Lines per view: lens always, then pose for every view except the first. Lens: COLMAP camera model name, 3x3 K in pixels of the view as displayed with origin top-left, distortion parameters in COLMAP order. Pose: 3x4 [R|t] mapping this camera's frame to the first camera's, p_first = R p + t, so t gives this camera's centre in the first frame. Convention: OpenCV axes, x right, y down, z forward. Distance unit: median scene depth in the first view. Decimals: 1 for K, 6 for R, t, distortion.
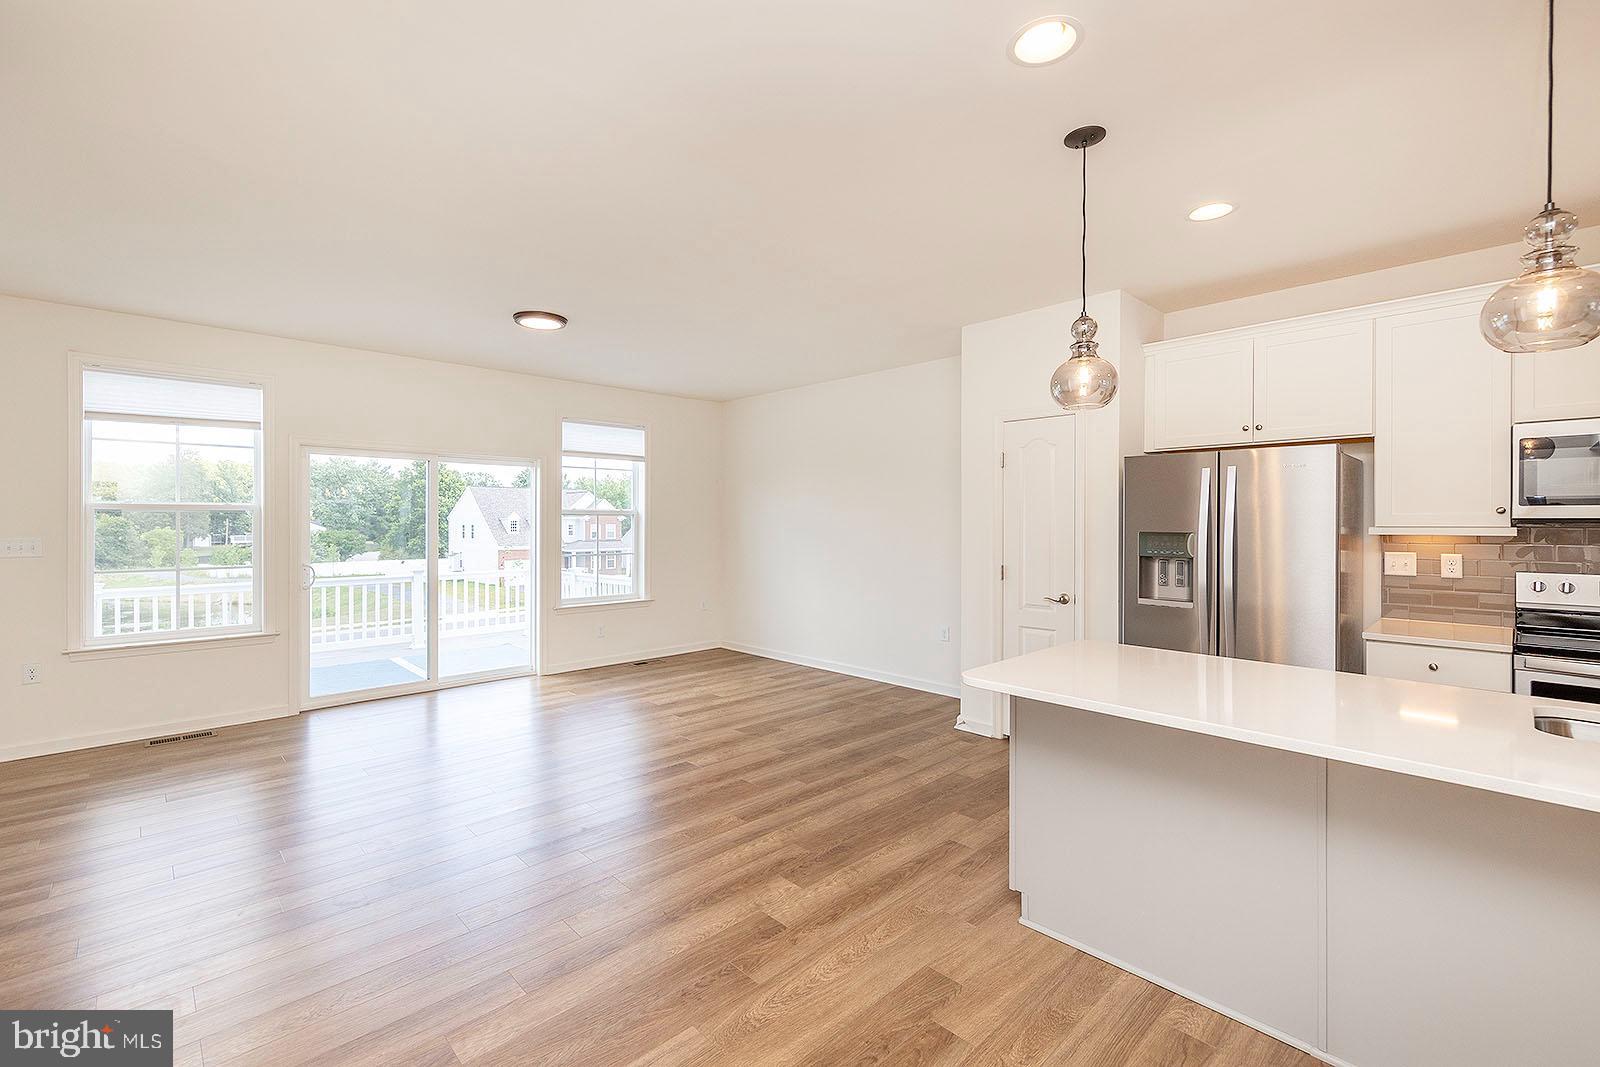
lens RADIAL K [[689.8, 0, 880.5], [0, 689.8, 530.3], [0, 0, 1]] dist [0.000554, 0.000236]
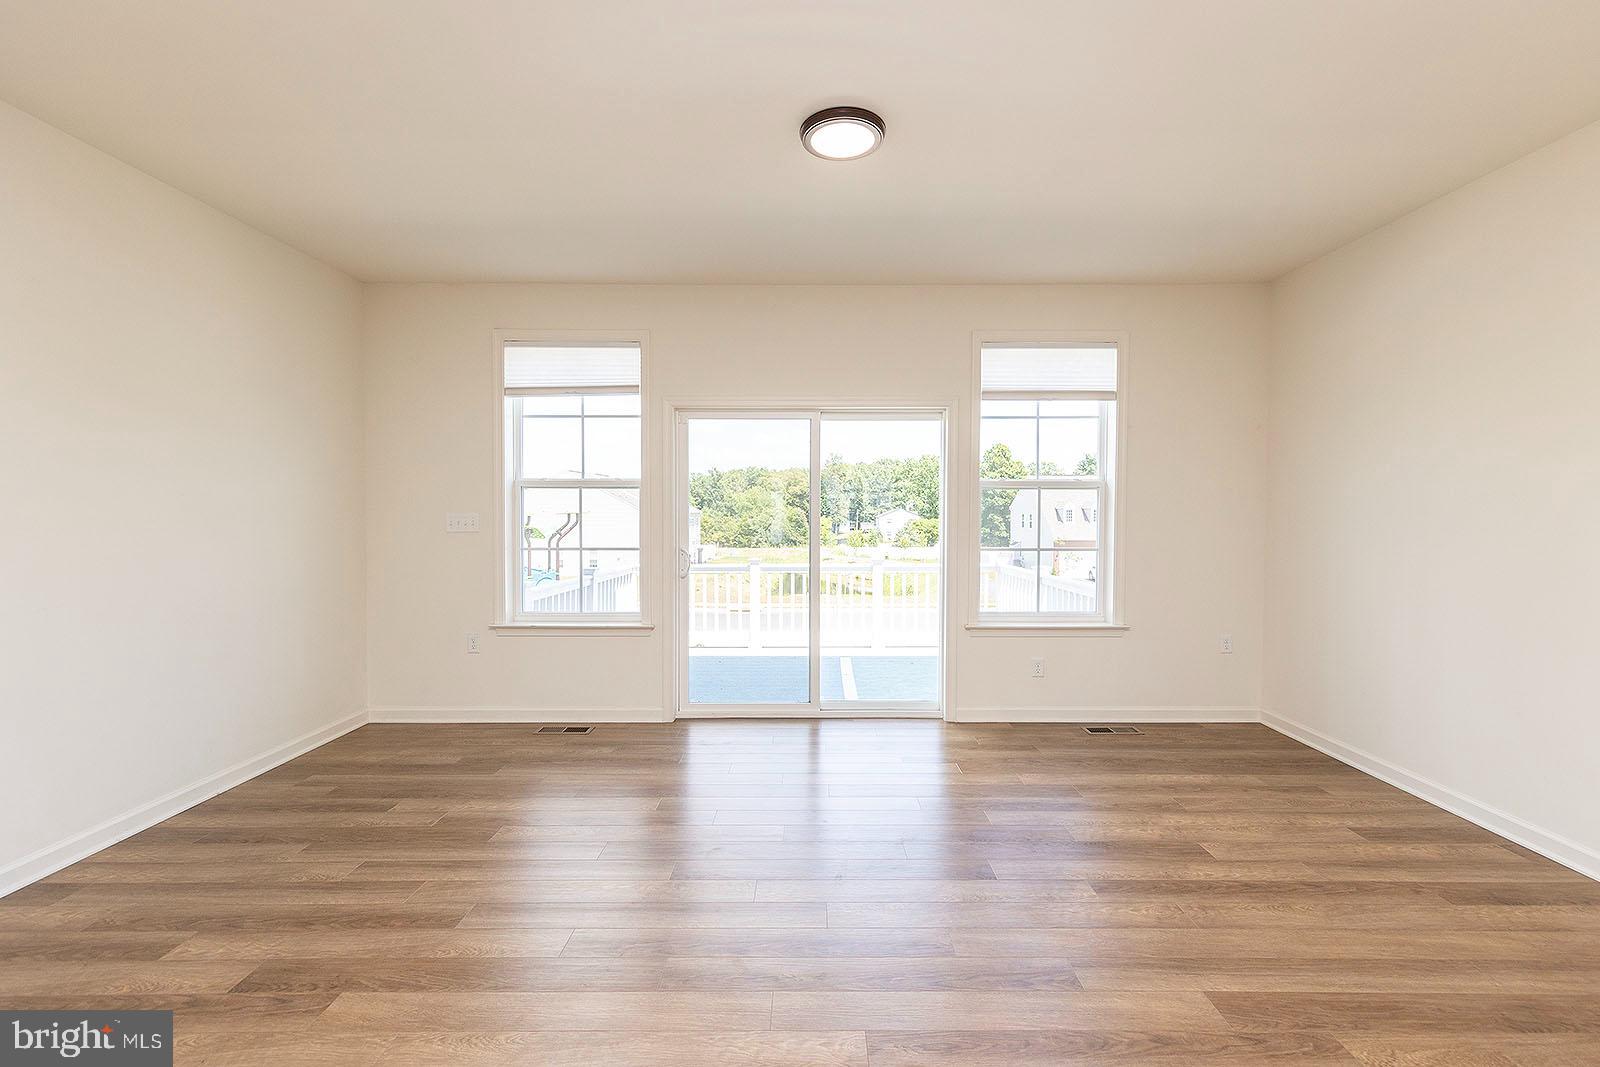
lens RADIAL K [[769.7, 0, 787.5], [0, 769.7, 526.4], [0, 0, 1]] dist [0.005034, 0.000214]
pose [[0.666201, 0.011750, -0.745680, -0.032535], [-0.007541, 0.999931, 0.009020, 0.011564], [0.745734, -0.000386, 0.666243, 0.408547]]
